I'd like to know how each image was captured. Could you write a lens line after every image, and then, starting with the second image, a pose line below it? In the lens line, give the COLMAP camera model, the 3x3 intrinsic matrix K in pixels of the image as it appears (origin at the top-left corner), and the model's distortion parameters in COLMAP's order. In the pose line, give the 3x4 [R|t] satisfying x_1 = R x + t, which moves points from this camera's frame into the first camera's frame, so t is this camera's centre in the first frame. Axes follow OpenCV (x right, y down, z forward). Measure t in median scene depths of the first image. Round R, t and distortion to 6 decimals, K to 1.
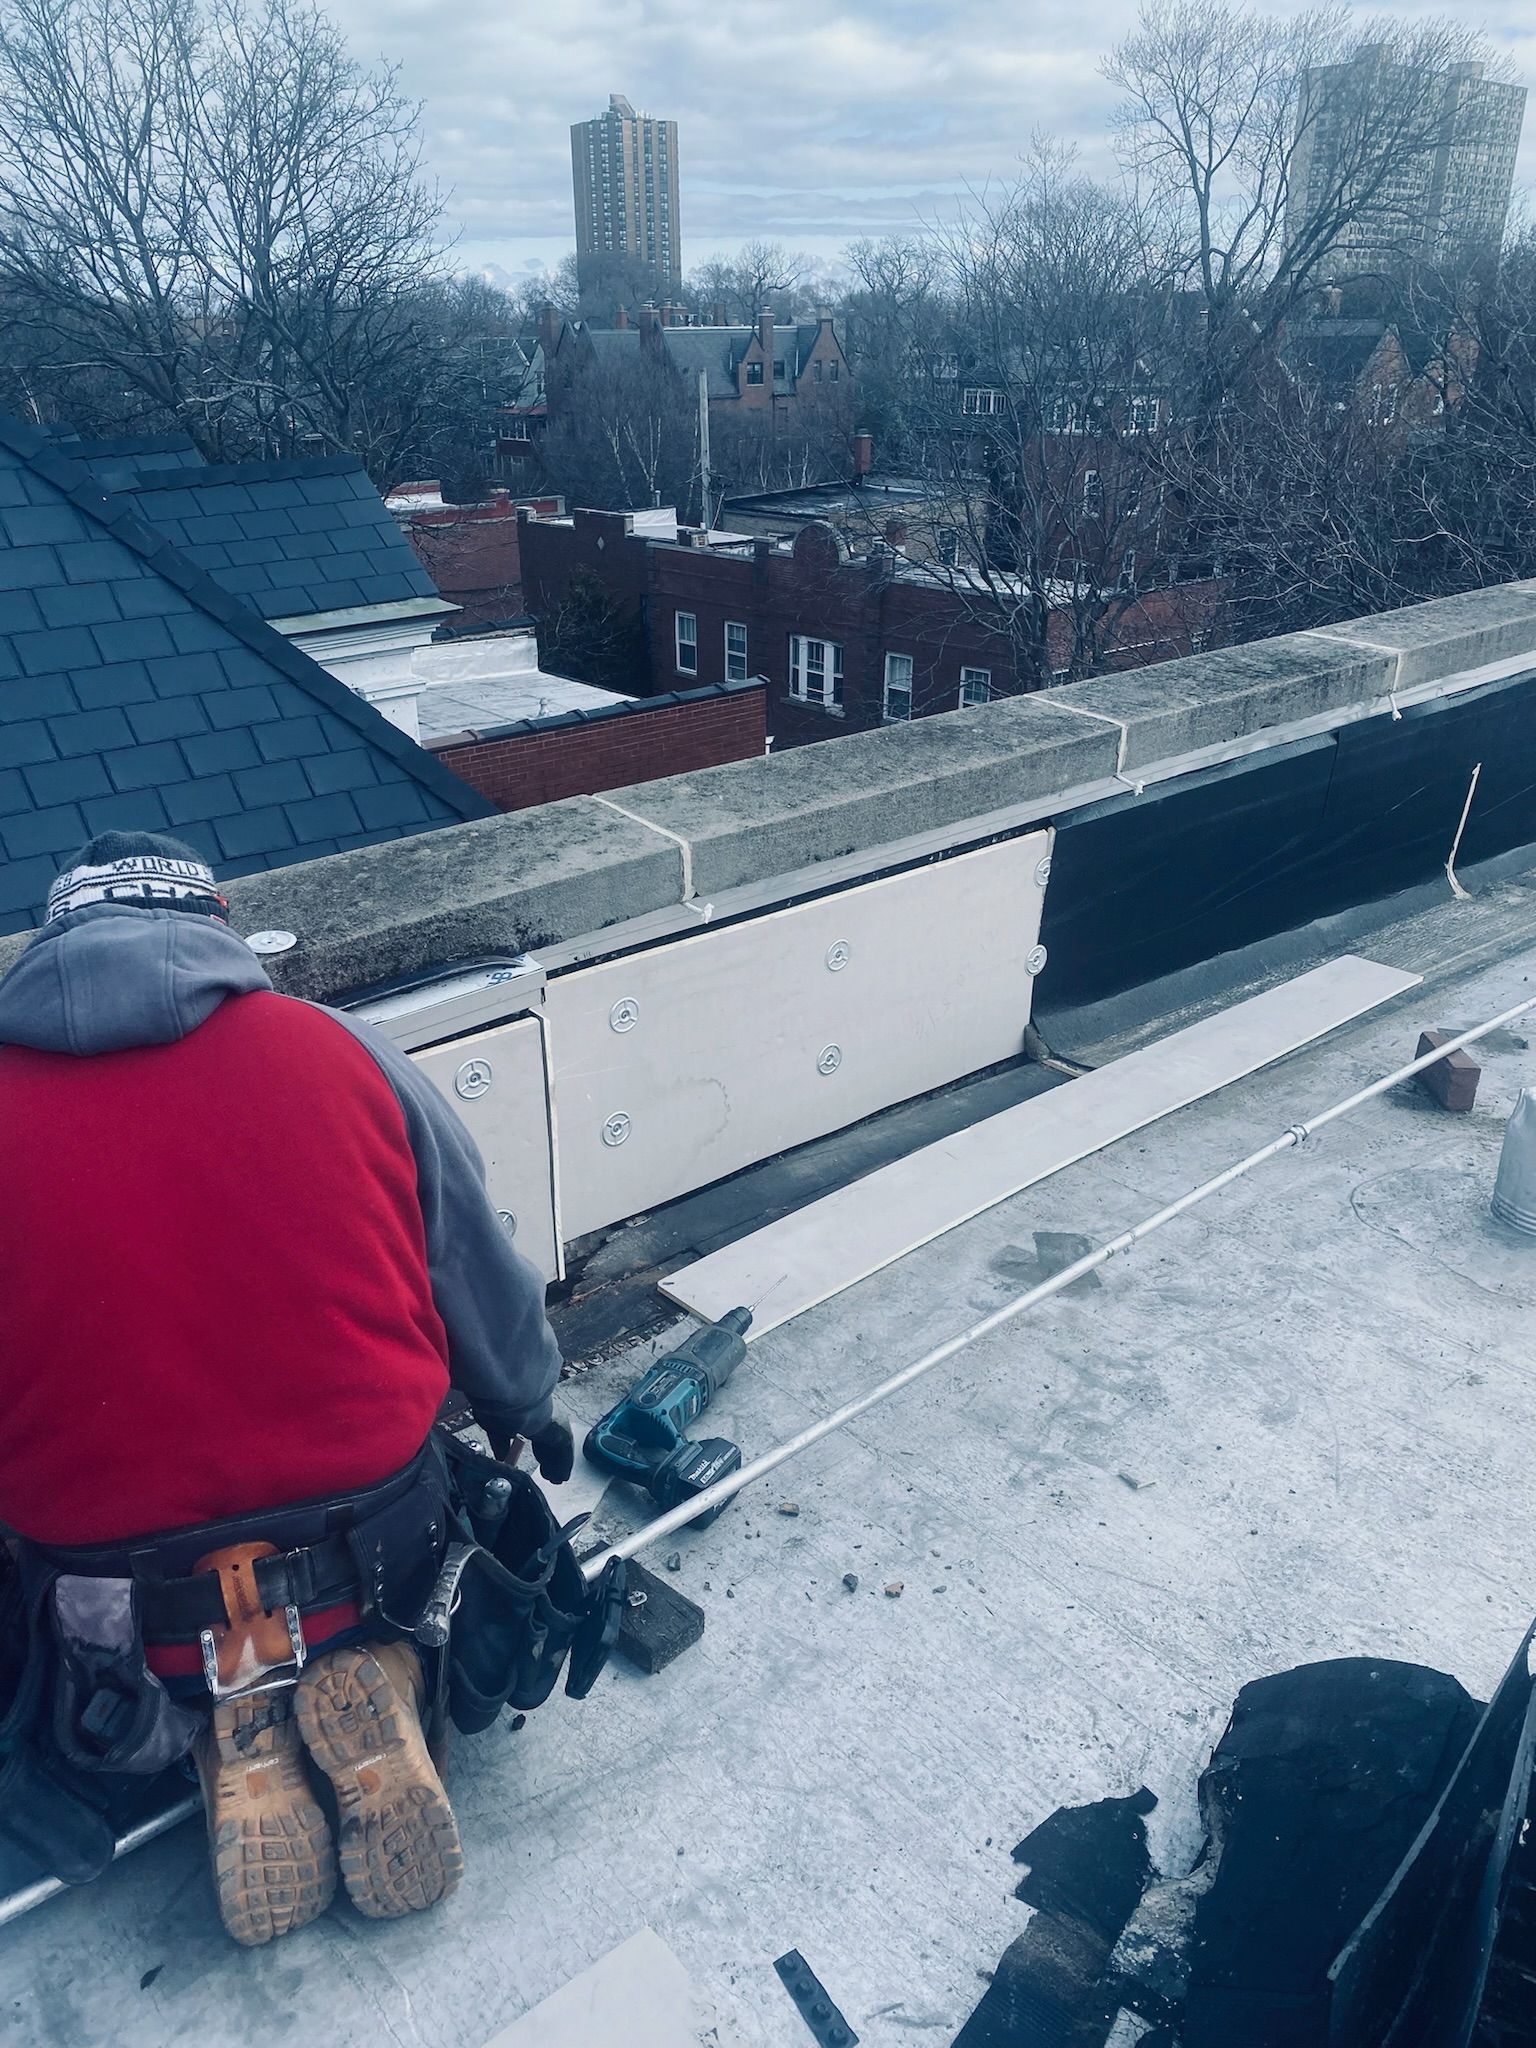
lens RADIAL K [[1553.9, 0, 768.0], [0, 1553.9, 1024.0], [0, 0, 1]] dist [0.001765, 0.000117]
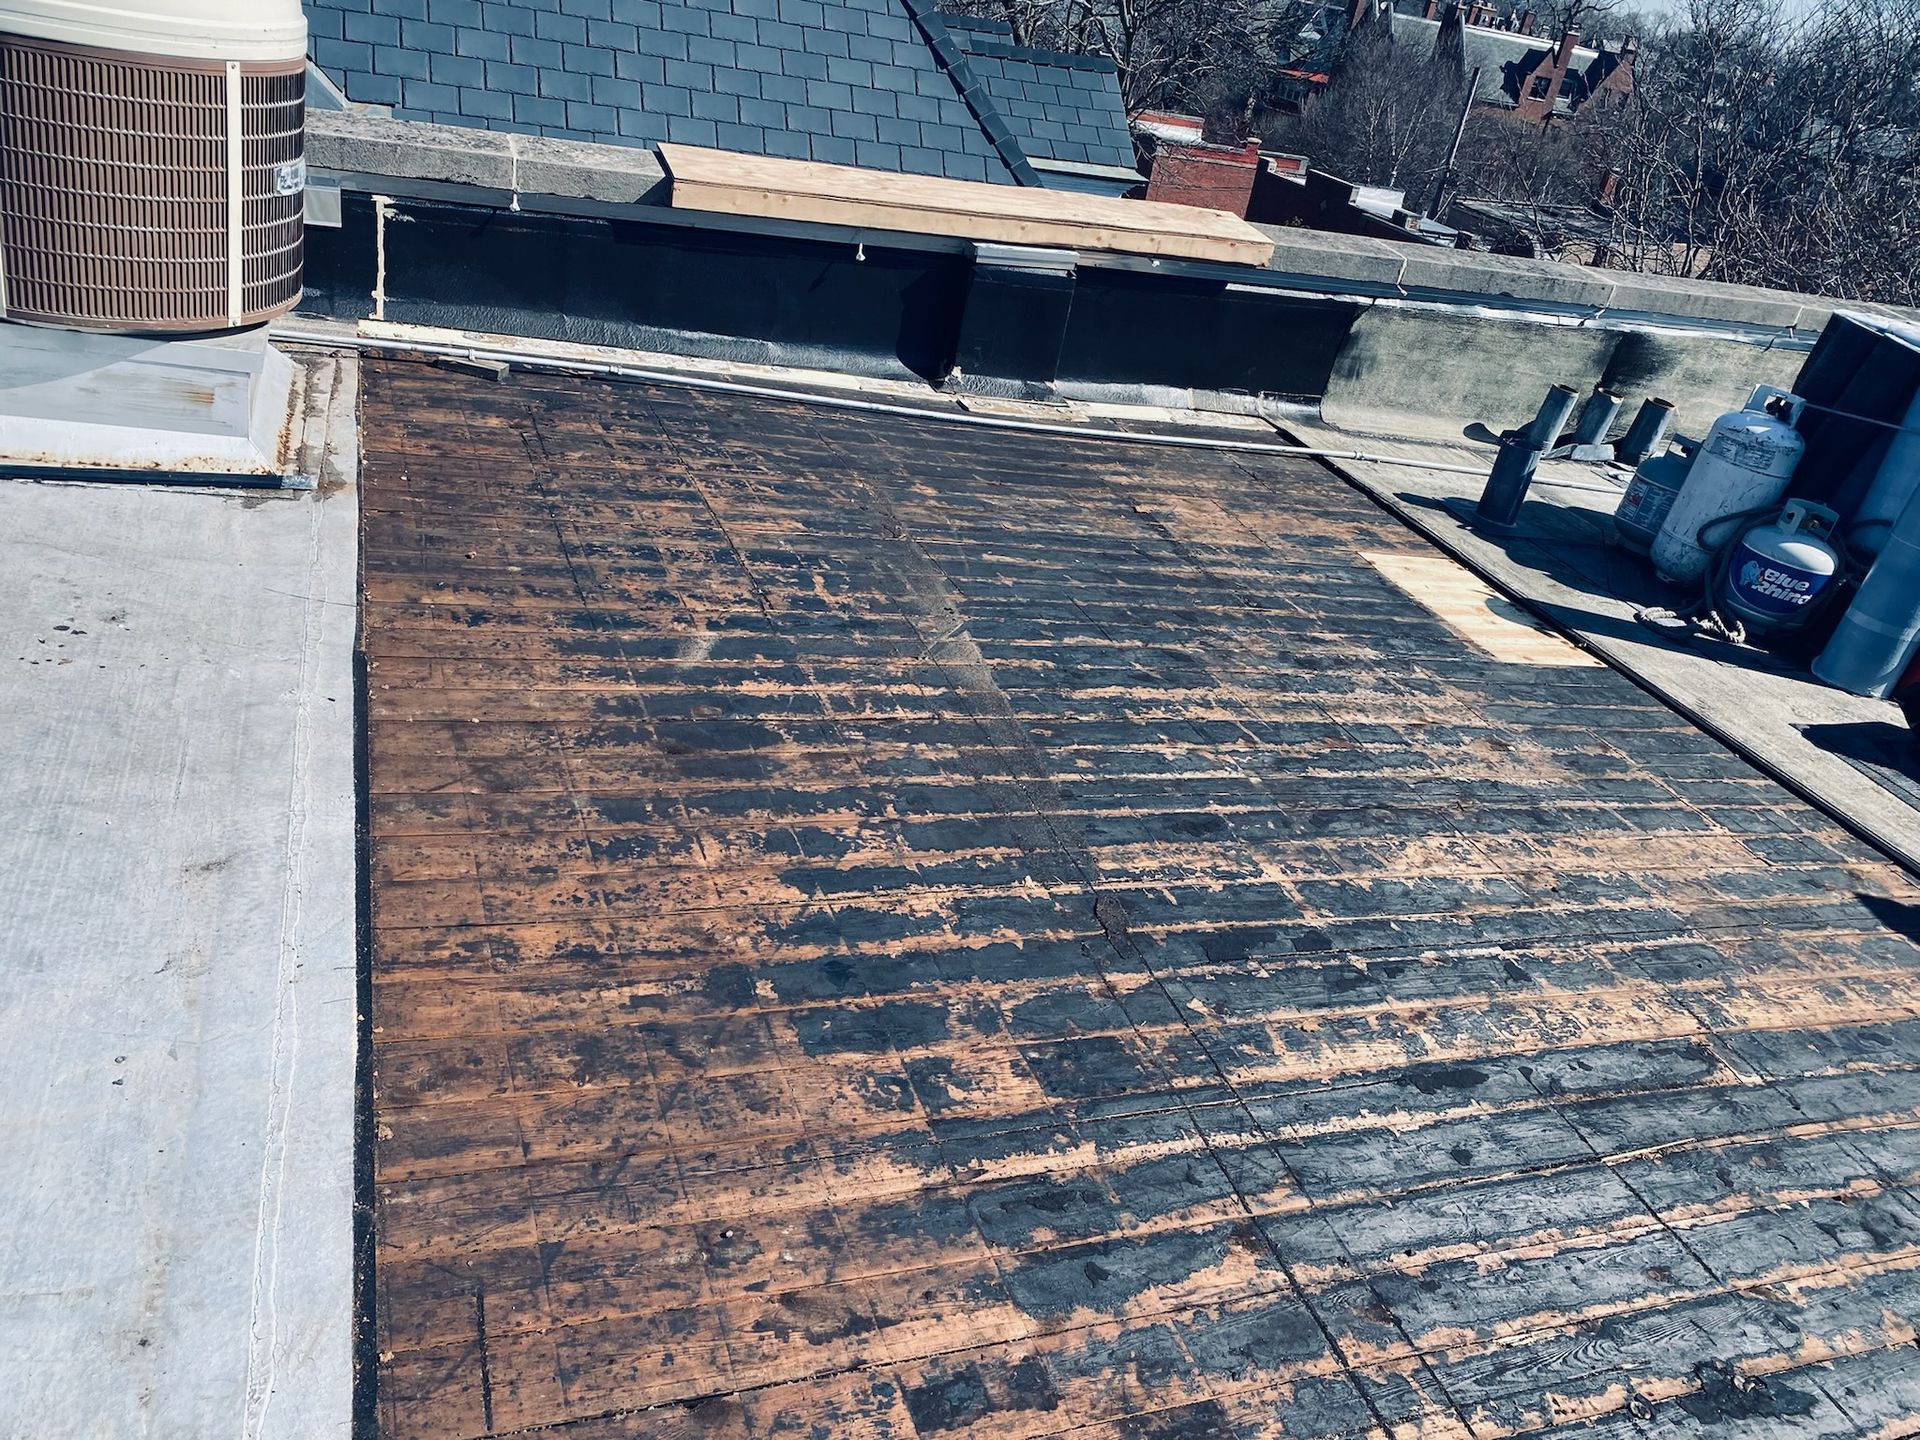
lens RADIAL K [[1568.5, 0, 960.0], [0, 1568.5, 720.0], [0, 0, 1]] dist [-0.000409, -0.002815]
pose [[0.916717, 0.315894, -0.244625, 0.038385], [-0.311186, 0.948533, 0.058726, 0.042546], [0.250586, 0.022289, 0.967838, -0.106567]]
